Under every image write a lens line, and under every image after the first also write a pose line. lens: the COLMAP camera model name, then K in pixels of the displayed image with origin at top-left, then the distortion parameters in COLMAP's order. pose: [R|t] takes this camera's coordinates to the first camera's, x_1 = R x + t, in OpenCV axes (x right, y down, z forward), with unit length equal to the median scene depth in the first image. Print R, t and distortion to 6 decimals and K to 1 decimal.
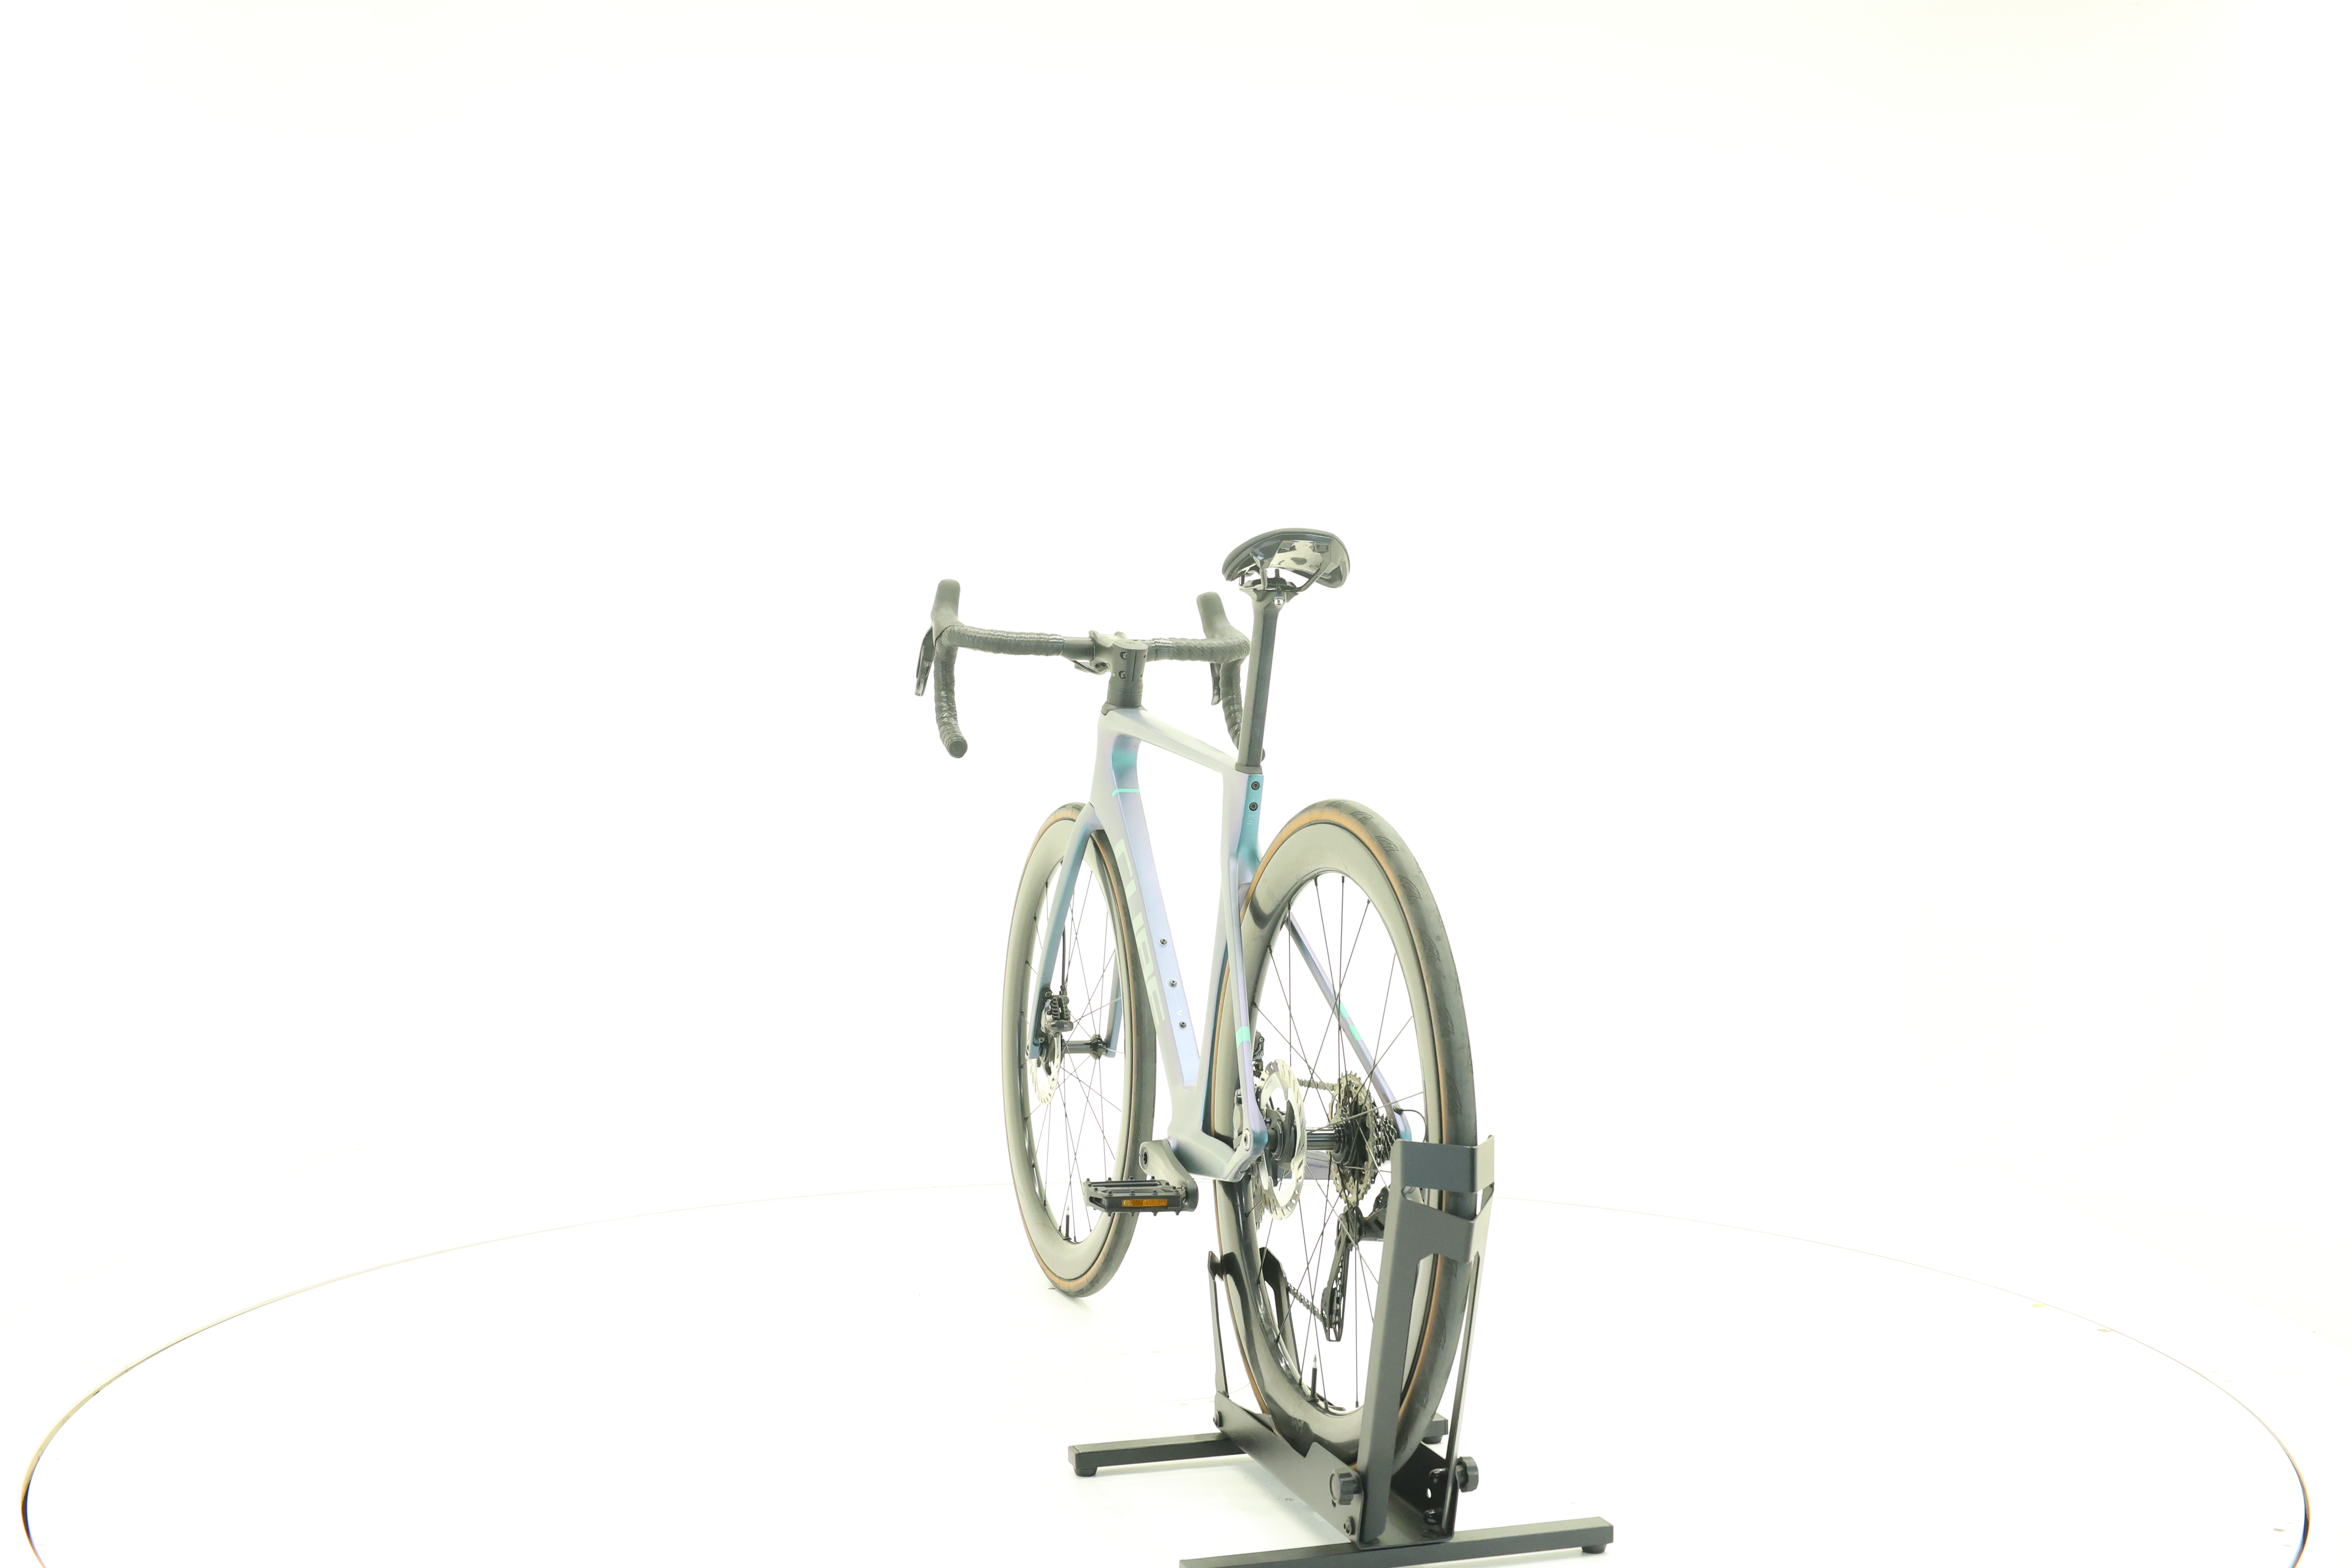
lens RADIAL K [[2468.5, 0, 1160.6], [0, 2468.5, 781.0], [0, 0, 1]] dist [0.000452, 0.000000]
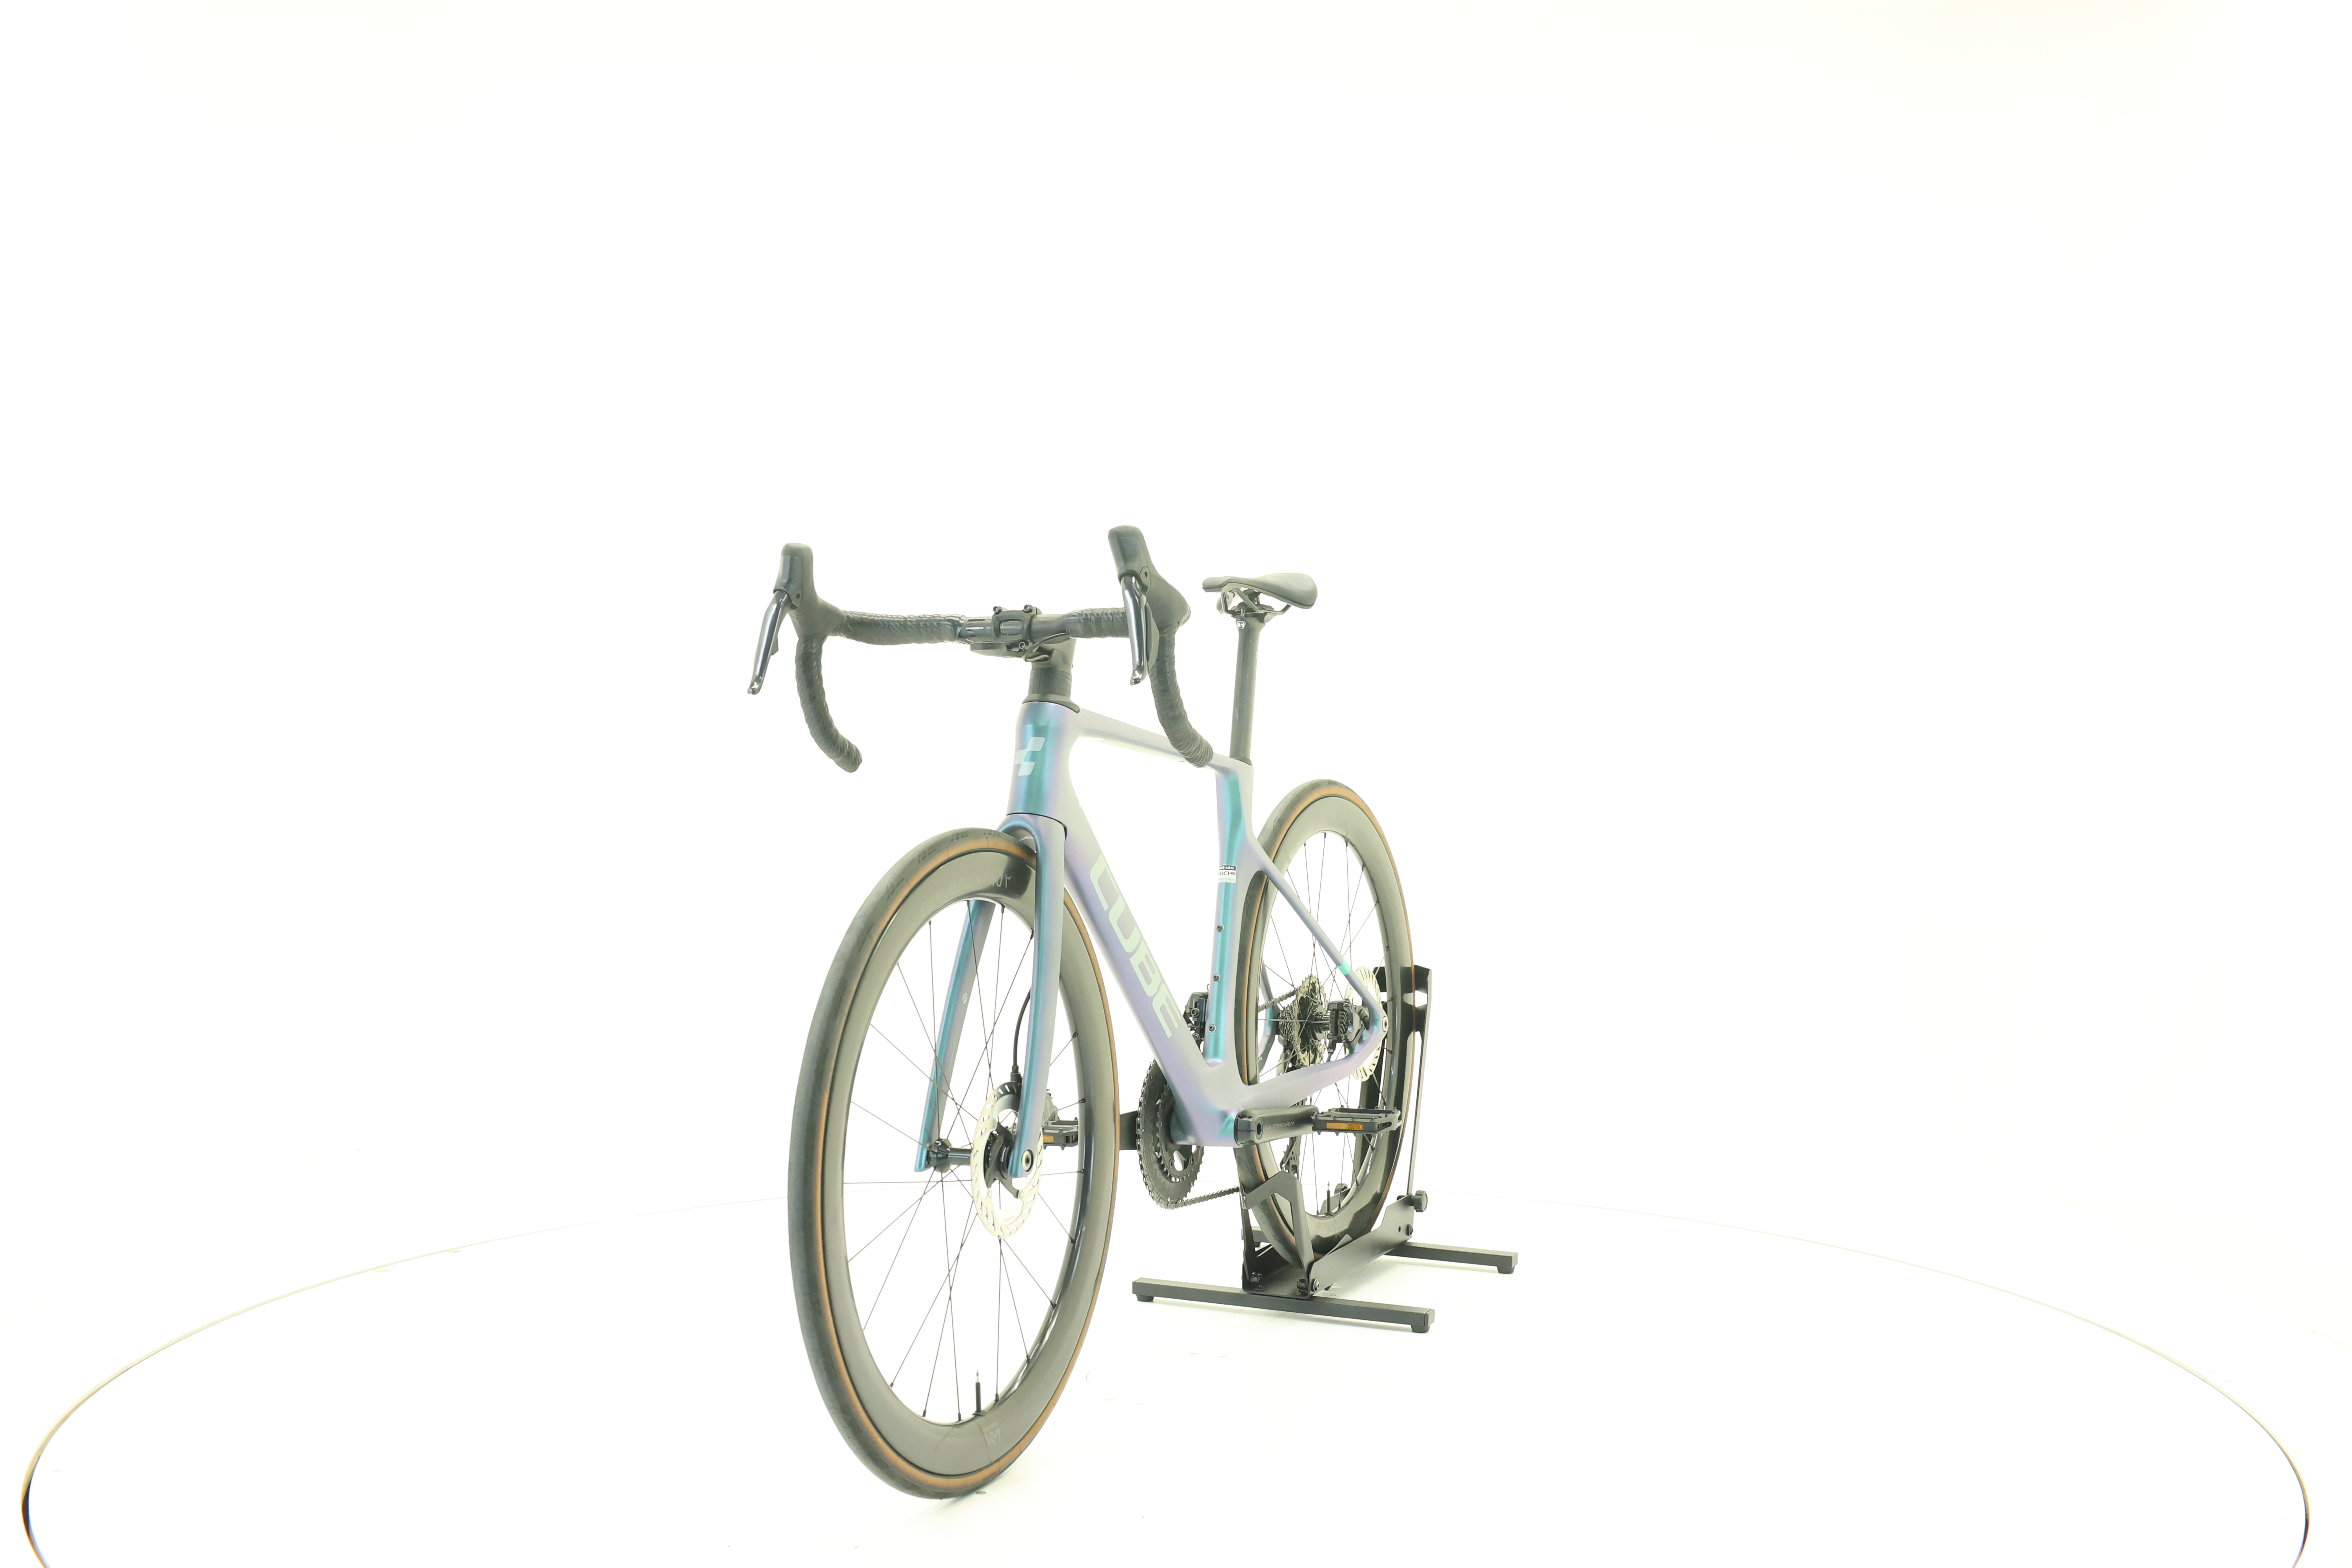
lens RADIAL K [[2468.5, 0, 1179.0], [0, 2468.5, 778.6], [0, 0, 1]] dist [0.000452, 0.000000]
pose [[-0.746170, -0.020097, 0.665452, -0.719959], [0.007394, 0.999232, 0.038469, -0.042776], [-0.665714, 0.033625, -0.745449, 1.891763]]
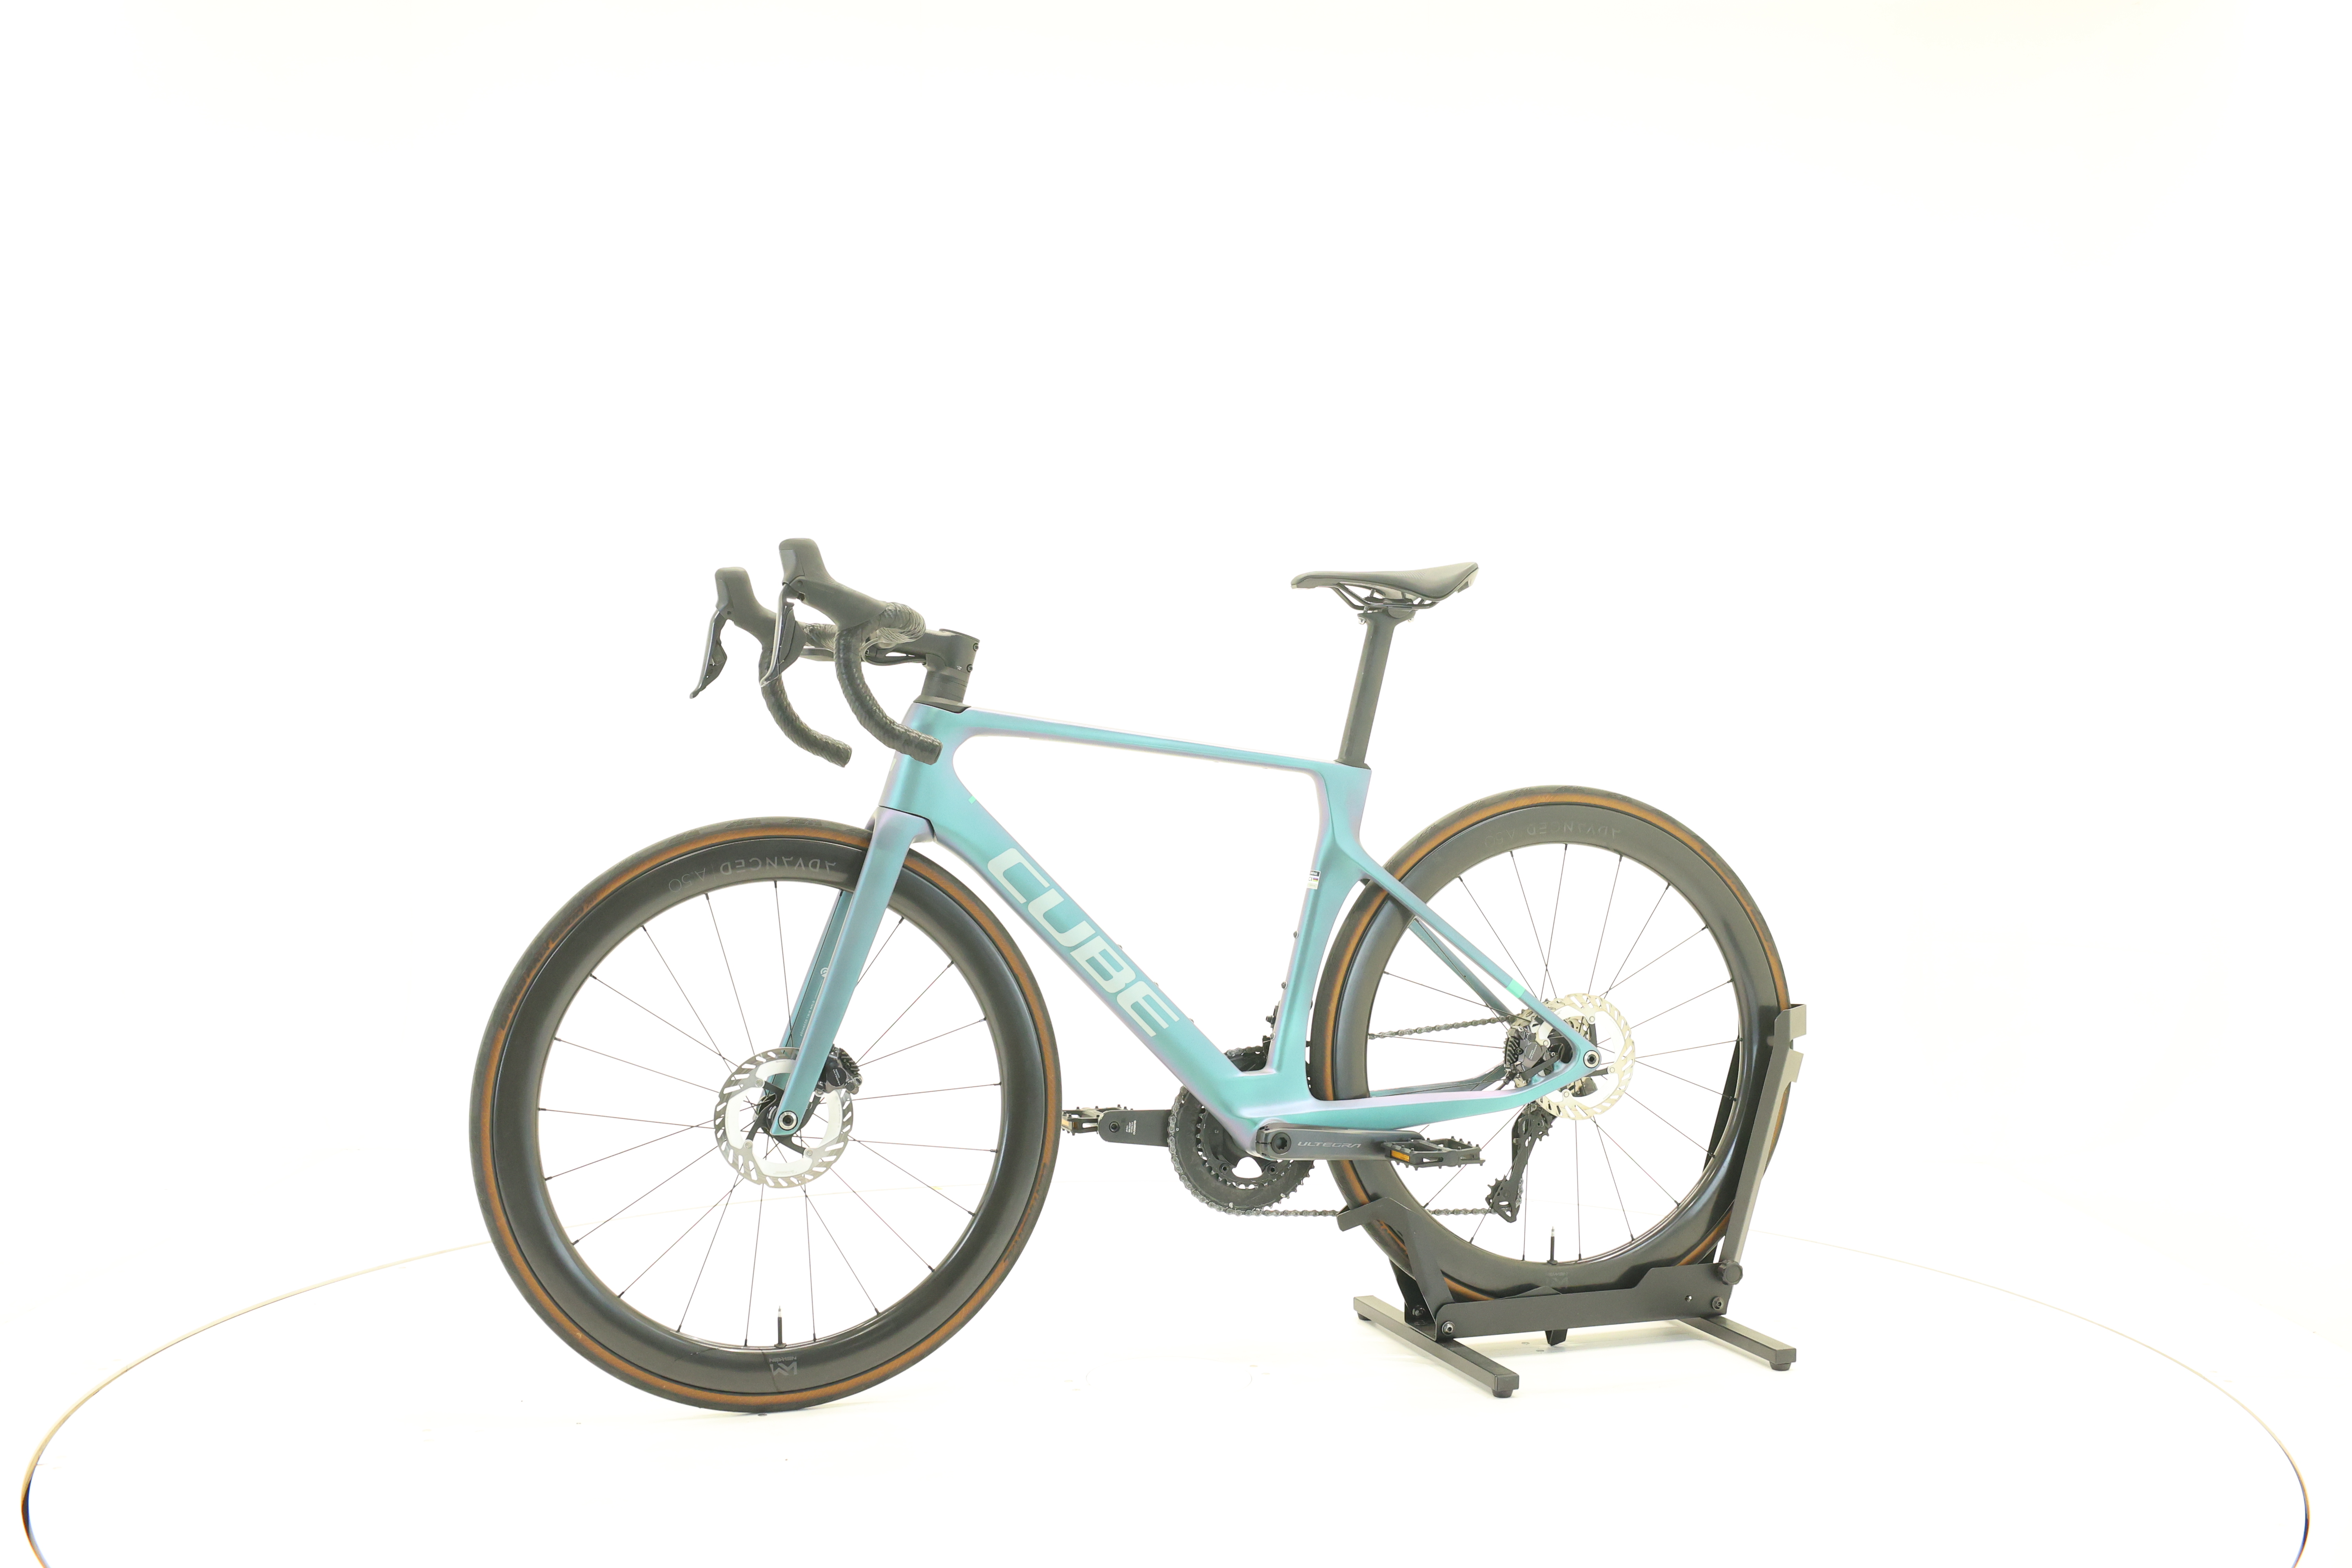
lens RADIAL K [[2468.5, 0, 1199.9], [0, 2468.5, 781.1], [0, 0, 1]] dist [0.000452, 0.000000]
pose [[-0.040599, -0.018931, 0.998996, -1.080121], [0.015494, 0.999688, 0.019574, -0.020865], [-0.999055, 0.016273, -0.040293, 1.116367]]
